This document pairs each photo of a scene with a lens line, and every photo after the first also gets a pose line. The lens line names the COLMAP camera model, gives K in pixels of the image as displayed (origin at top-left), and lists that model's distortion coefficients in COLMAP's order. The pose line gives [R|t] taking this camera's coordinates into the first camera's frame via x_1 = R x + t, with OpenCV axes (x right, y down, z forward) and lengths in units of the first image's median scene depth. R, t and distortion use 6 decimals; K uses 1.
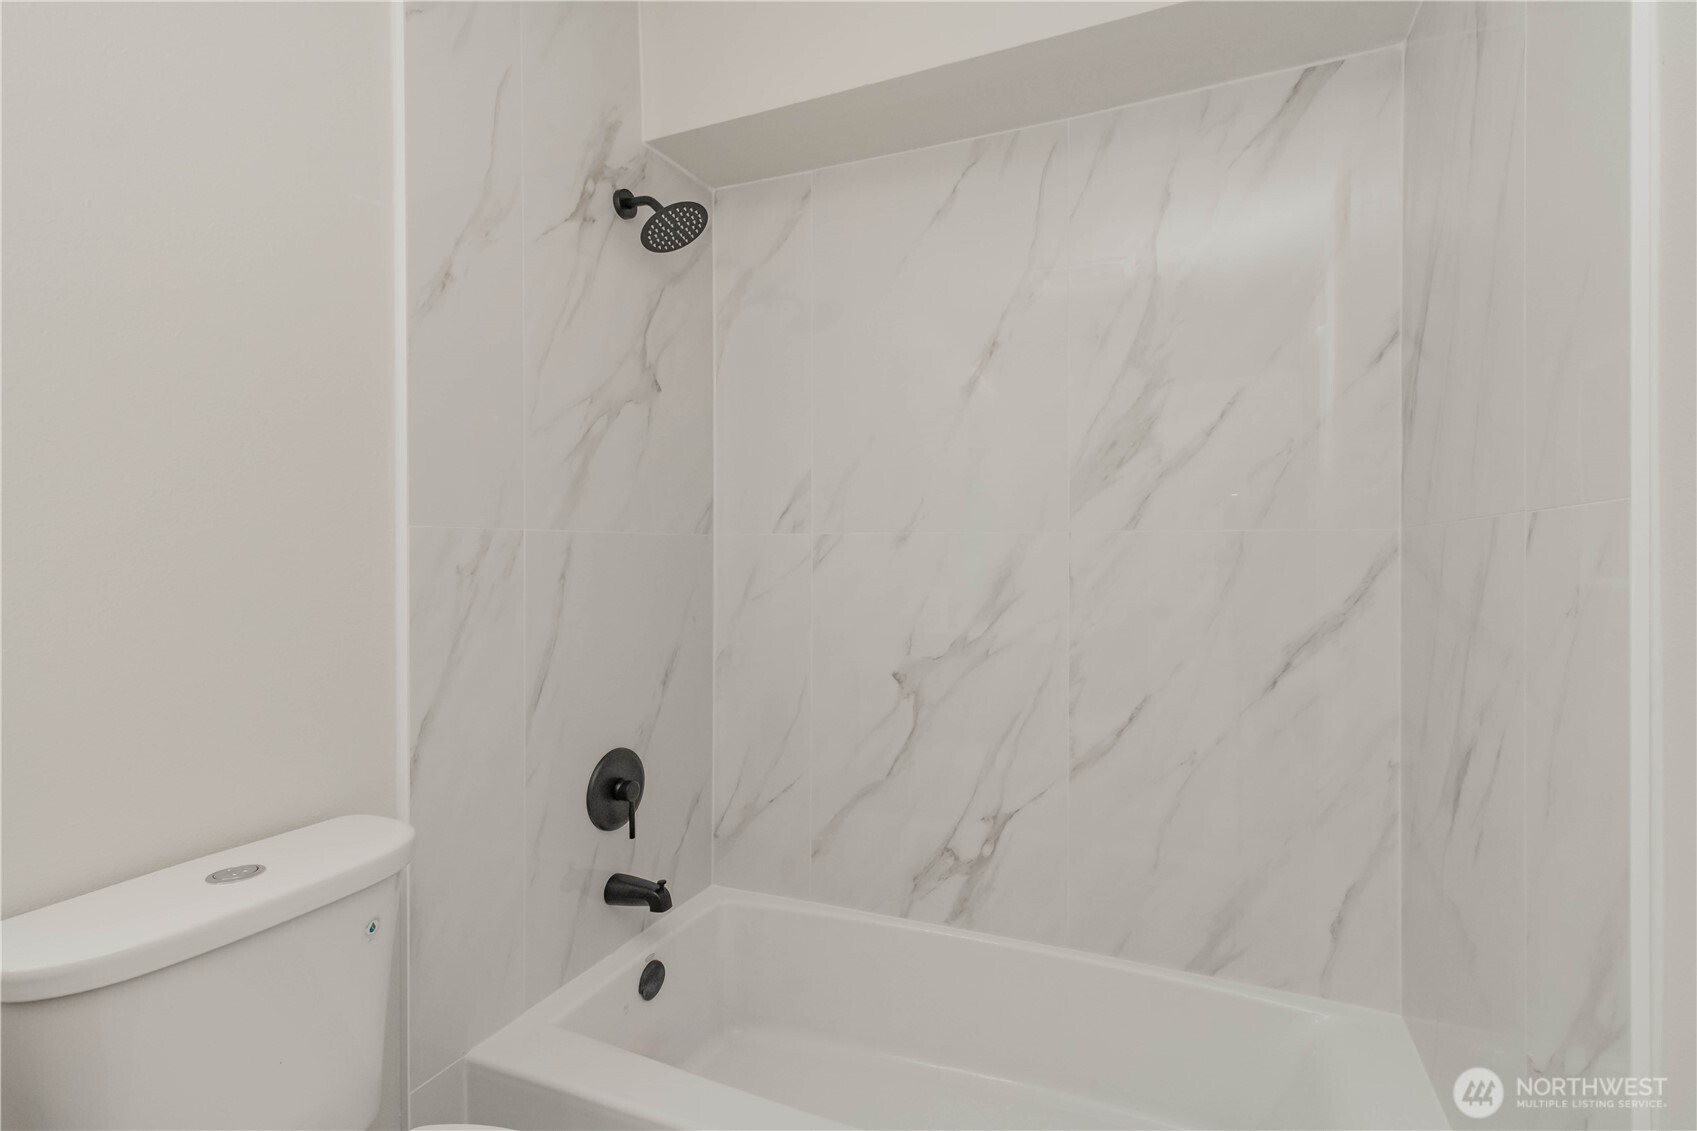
lens RADIAL K [[798.2, 0, 847.2], [0, 798.2, 556.9], [0, 0, 1]] dist [0.030380, 0.000556]
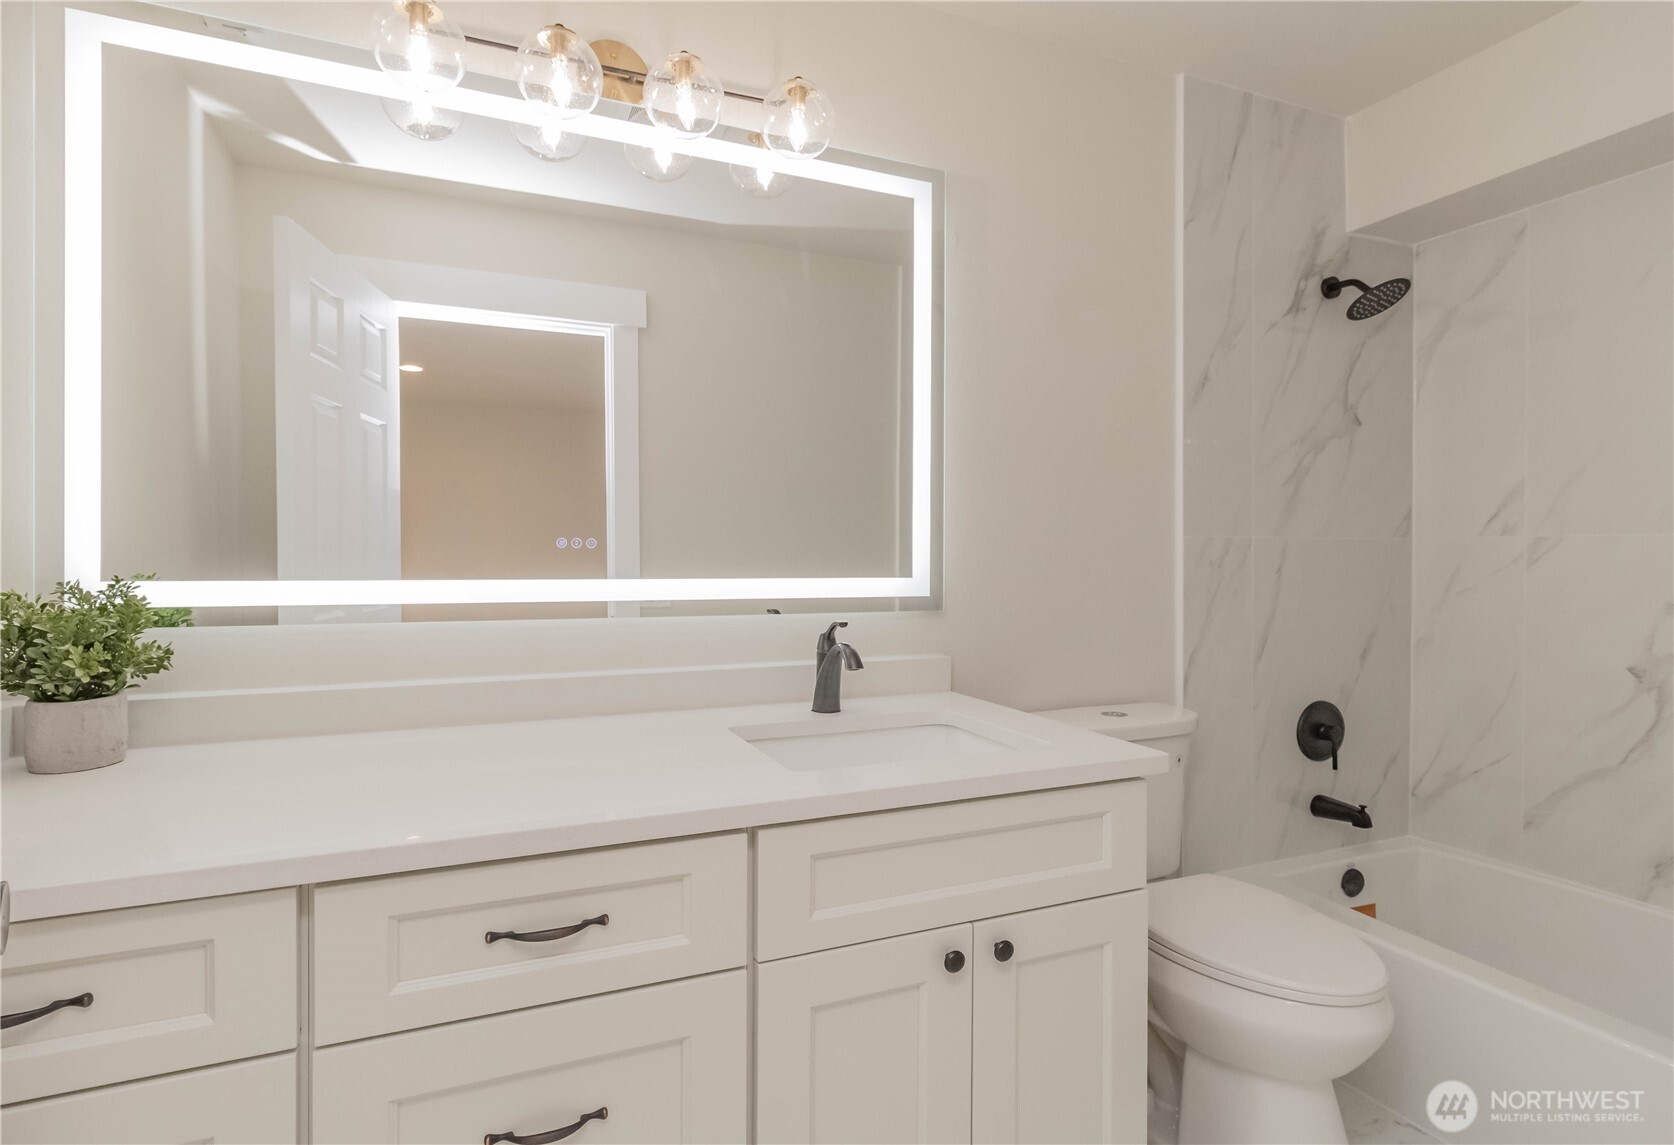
lens RADIAL K [[737.1, 0, 833.9], [0, 737.1, 557.7], [0, 0, 1]] dist [0.004936, -0.000143]
pose [[0.682439, 0.004314, -0.730930, 0.055458], [-0.008451, 0.999962, -0.001988, 0.011253], [0.730894, 0.007534, 0.682450, -0.426082]]
